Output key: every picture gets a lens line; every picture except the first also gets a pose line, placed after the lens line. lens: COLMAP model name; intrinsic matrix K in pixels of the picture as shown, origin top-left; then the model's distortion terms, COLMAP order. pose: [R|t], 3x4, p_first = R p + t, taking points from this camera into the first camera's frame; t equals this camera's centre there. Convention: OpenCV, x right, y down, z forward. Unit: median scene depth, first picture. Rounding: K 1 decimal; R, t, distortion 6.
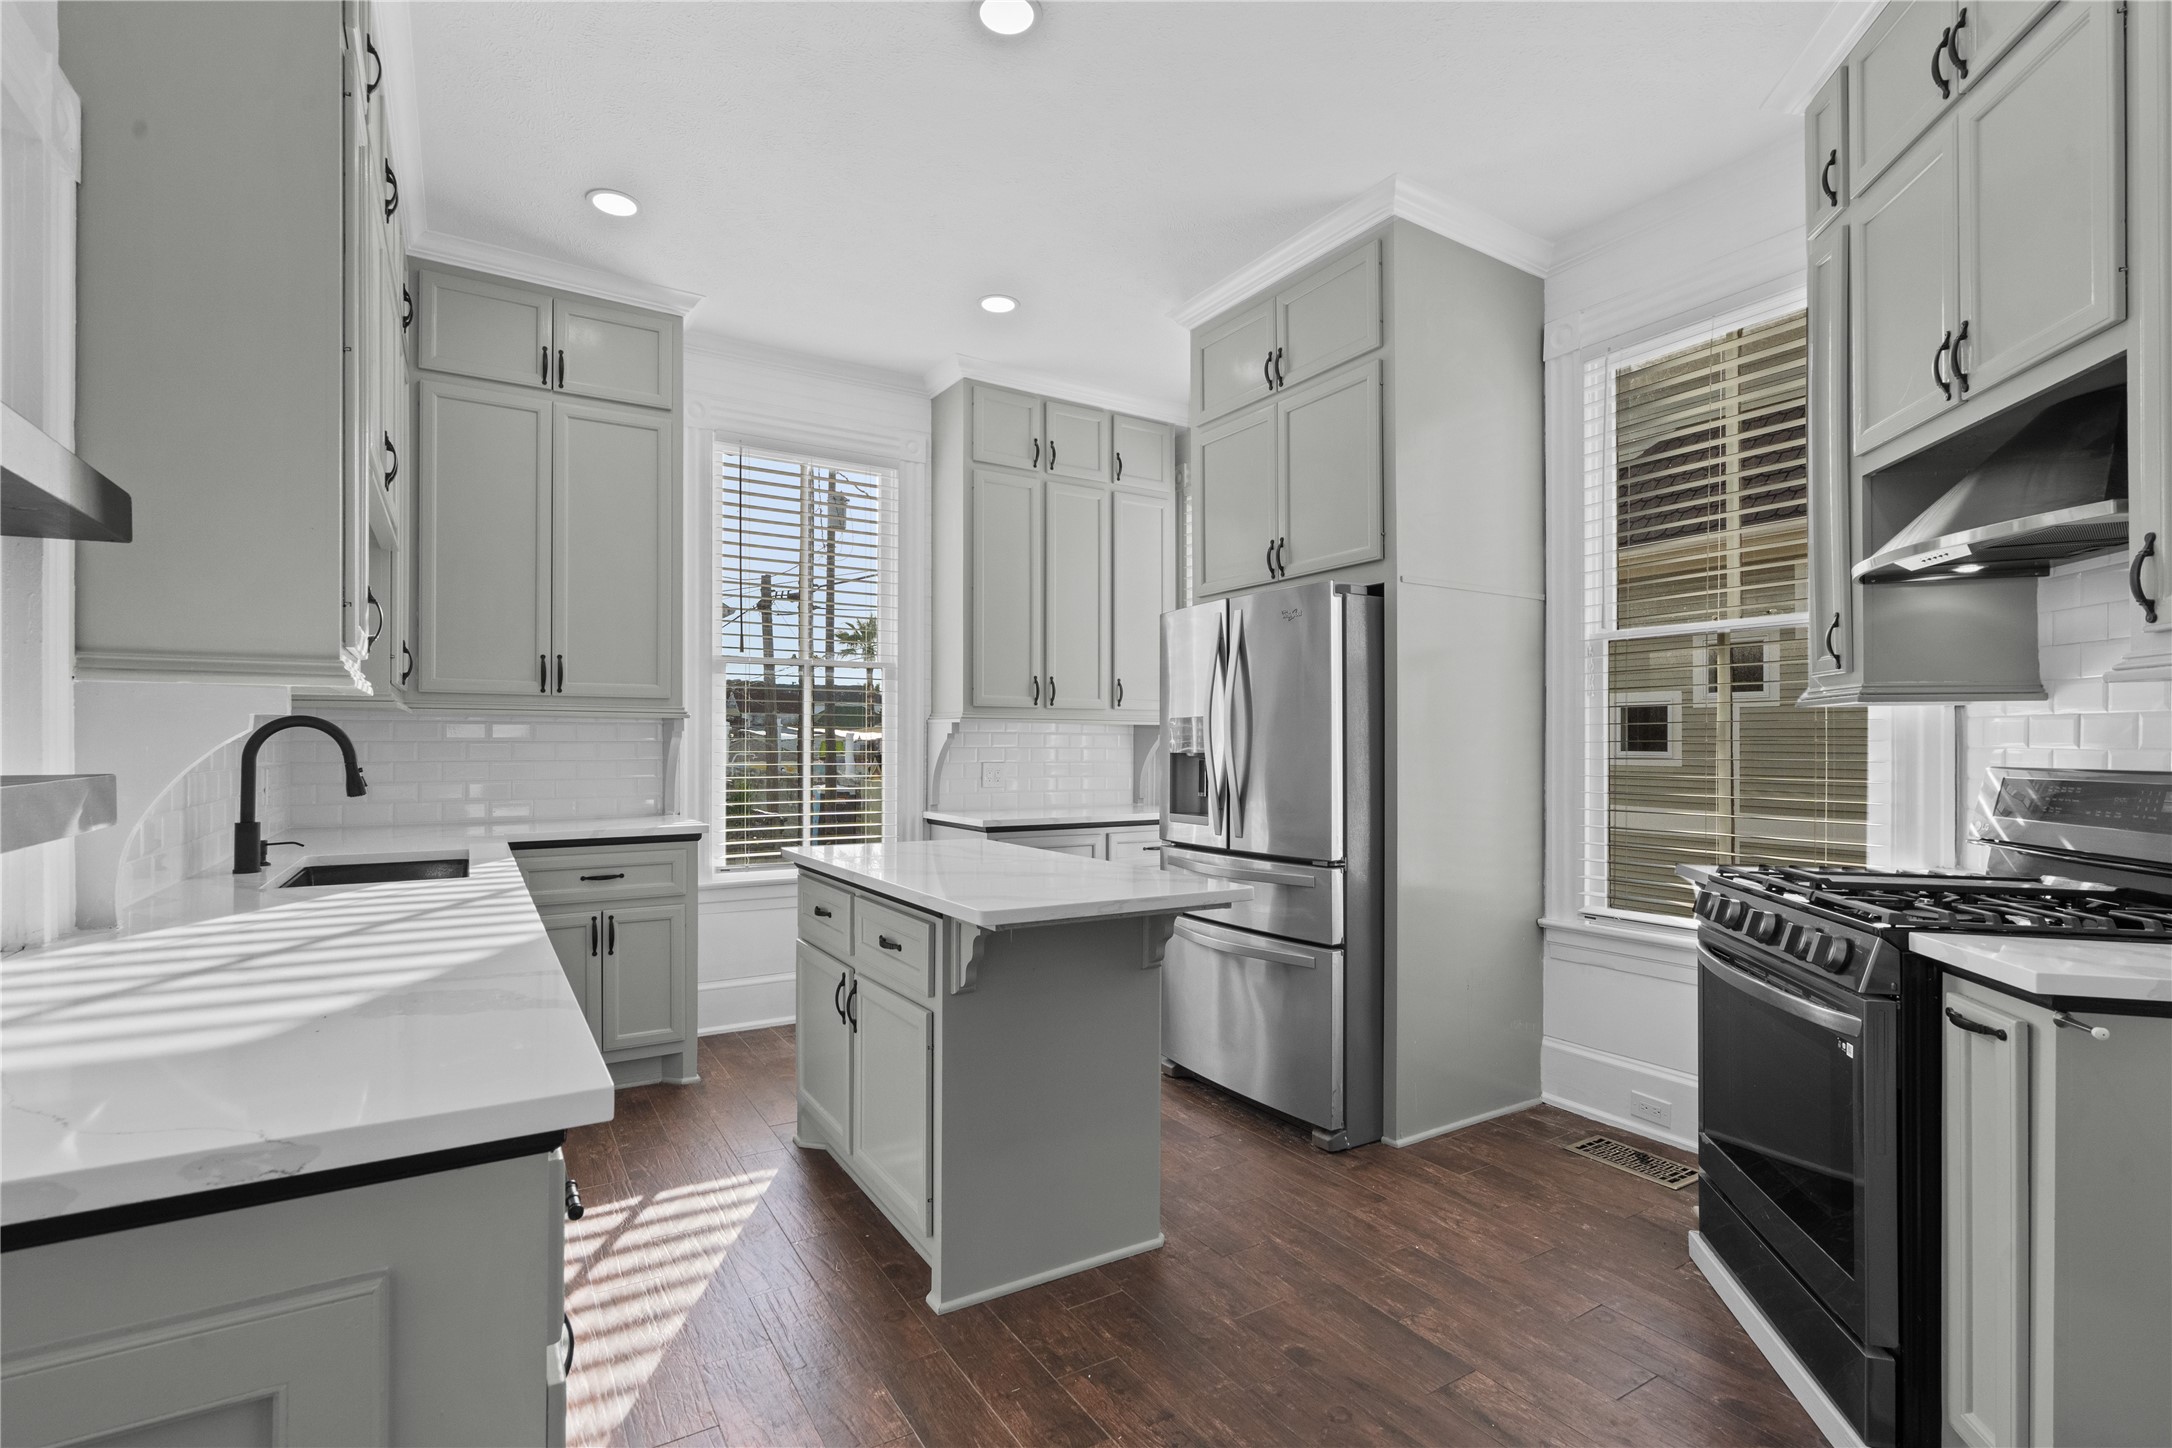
lens RADIAL K [[992.3, 0, 1084.9], [0, 992.3, 731.1], [0, 0, 1]] dist [-0.000231, -0.000072]
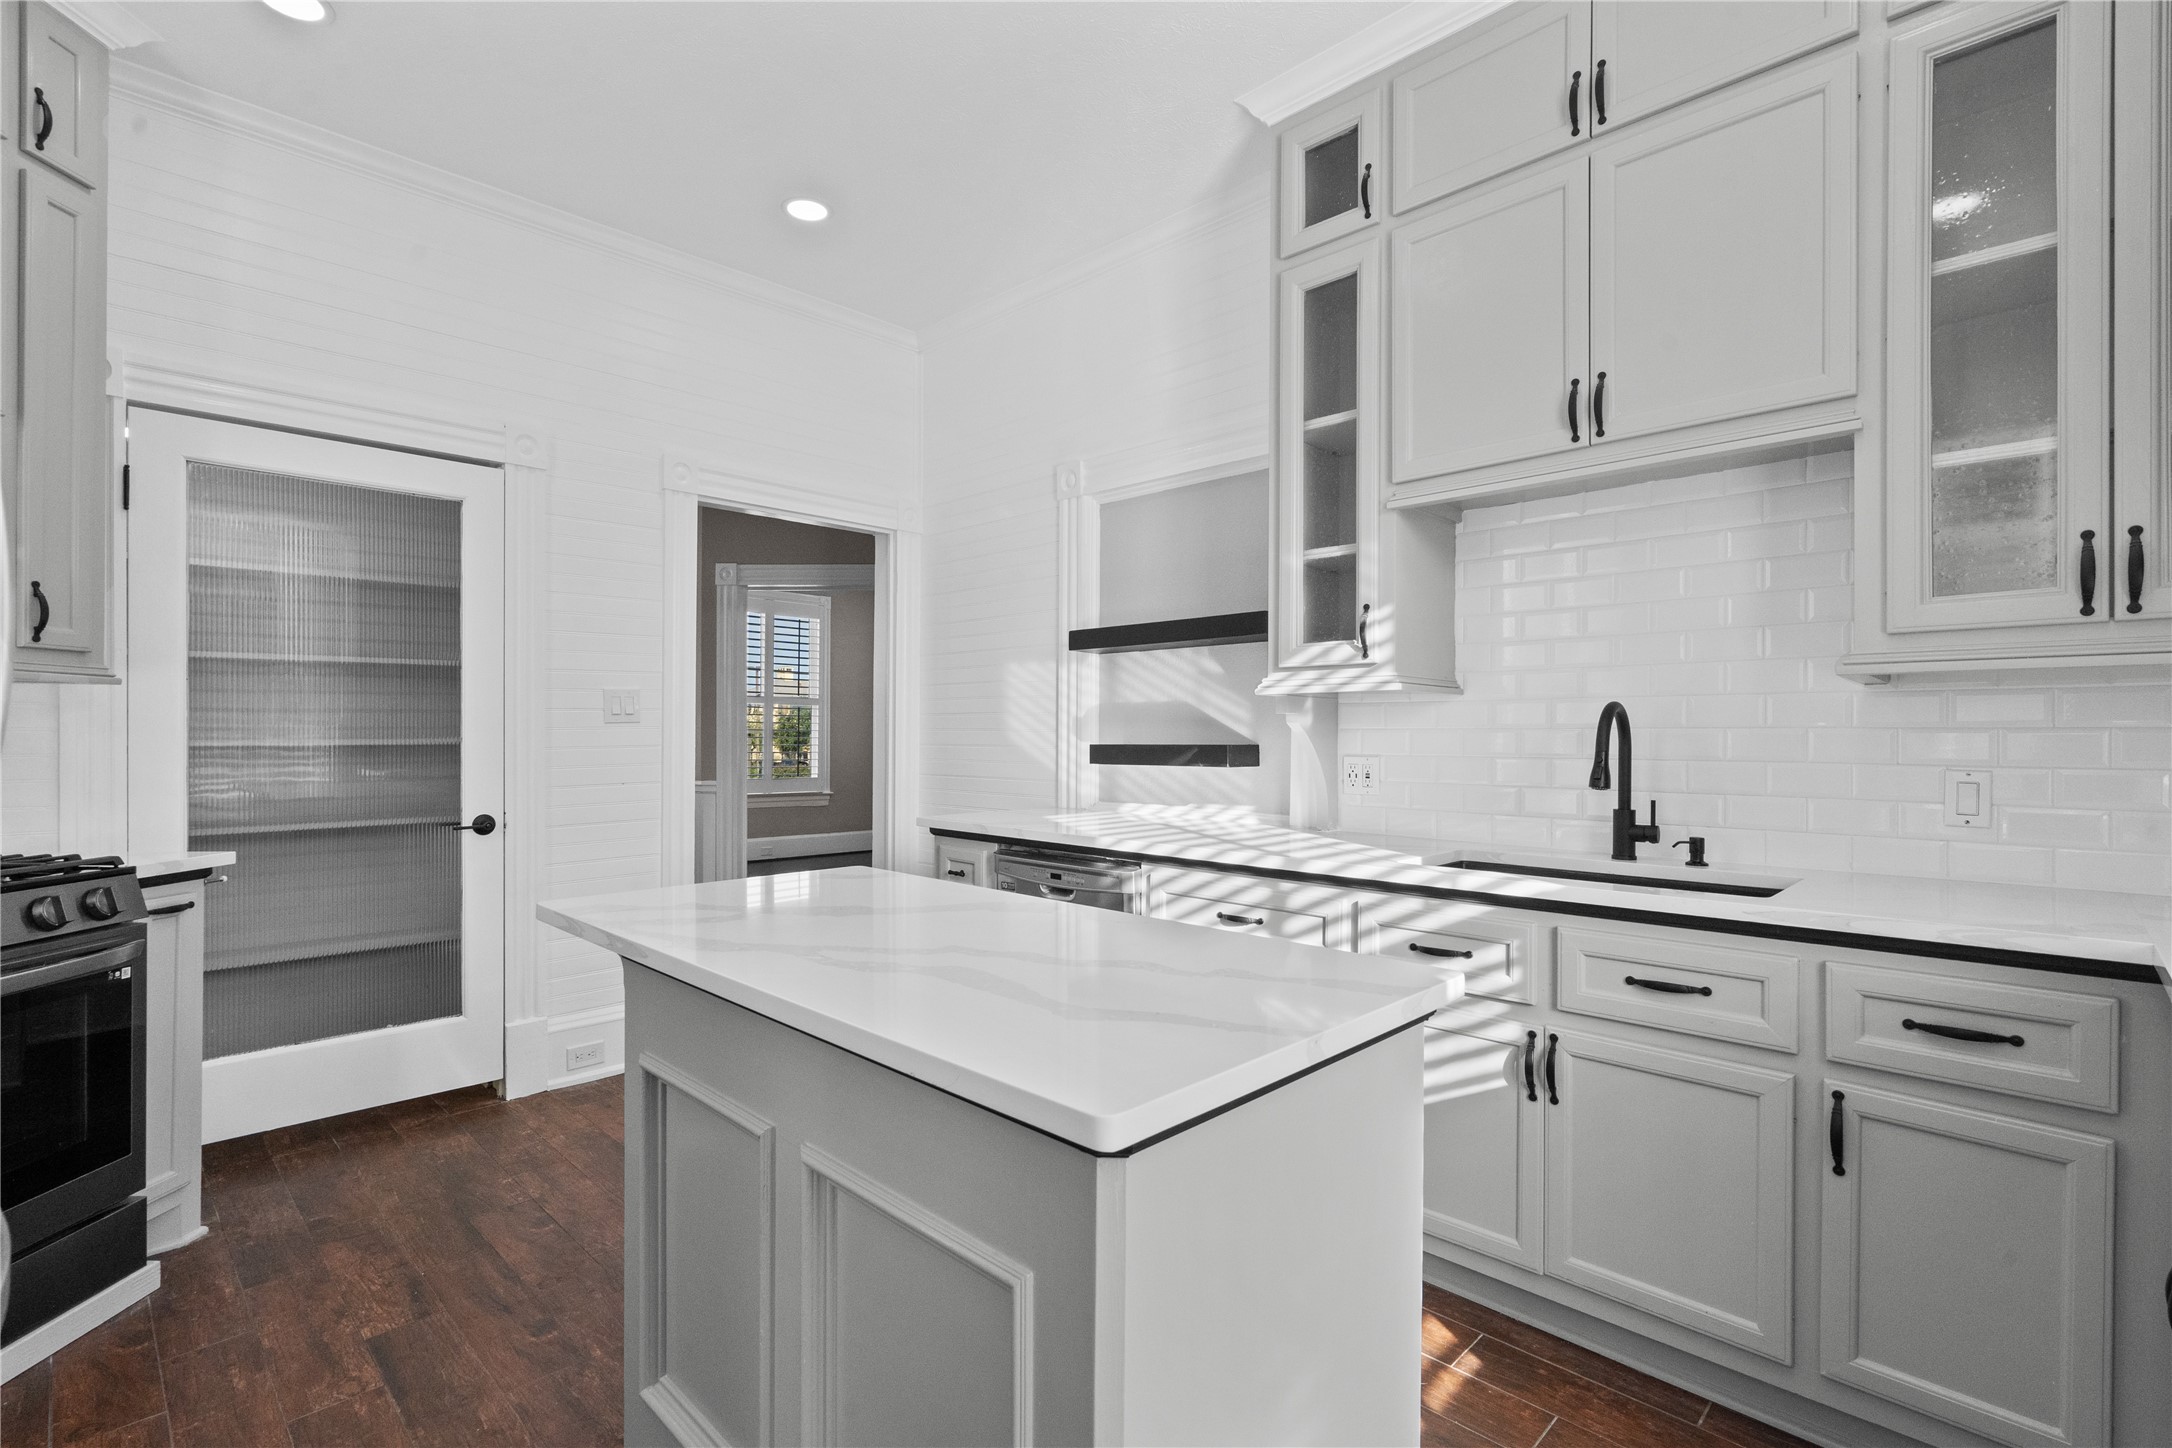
lens RADIAL K [[992.3, 0, 1088.6], [0, 992.3, 727.8], [0, 0, 1]] dist [-0.000231, -0.000072]
pose [[-0.971799, -0.005271, -0.235751, -0.084527], [-0.004325, 0.999980, -0.004531, 0.016535], [0.235770, -0.003384, -0.971803, 2.138653]]
